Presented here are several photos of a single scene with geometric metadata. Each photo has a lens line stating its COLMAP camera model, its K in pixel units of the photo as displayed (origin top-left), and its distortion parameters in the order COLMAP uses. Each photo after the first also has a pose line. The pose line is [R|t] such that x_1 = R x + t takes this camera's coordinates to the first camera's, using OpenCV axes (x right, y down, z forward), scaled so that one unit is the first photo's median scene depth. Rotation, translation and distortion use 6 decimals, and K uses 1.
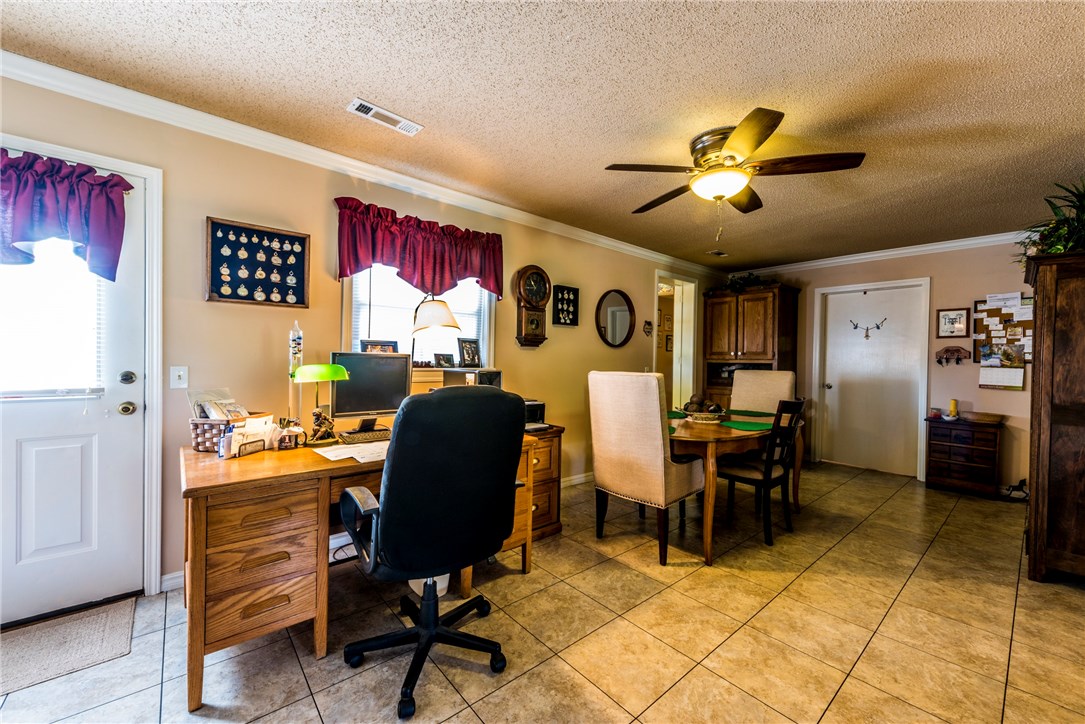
lens RADIAL K [[425.8, 0, 542.1], [0, 425.8, 360.1], [0, 0, 1]] dist [-0.001964, -0.000384]
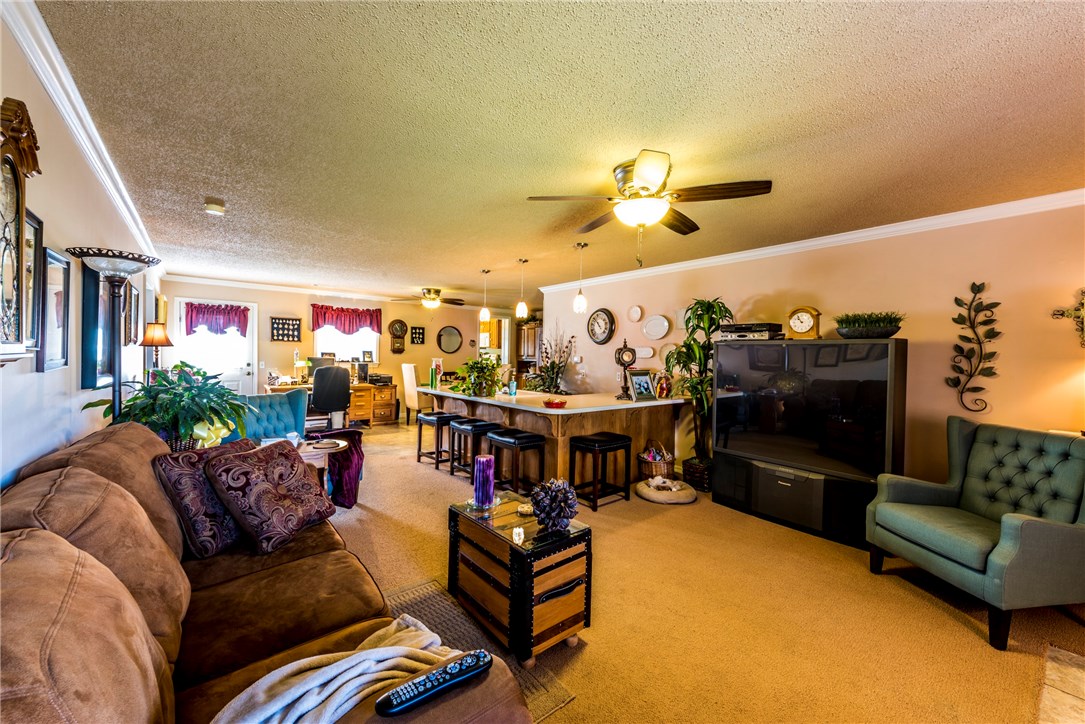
lens RADIAL K [[425.8, 0, 543.5], [0, 425.8, 360.4], [0, 0, 1]] dist [-0.001964, -0.000384]
pose [[0.999177, -0.000239, -0.040571, 1.320853], [0.000407, 0.999991, 0.004135, -0.005988], [0.040569, -0.004149, 0.999168, -1.995145]]
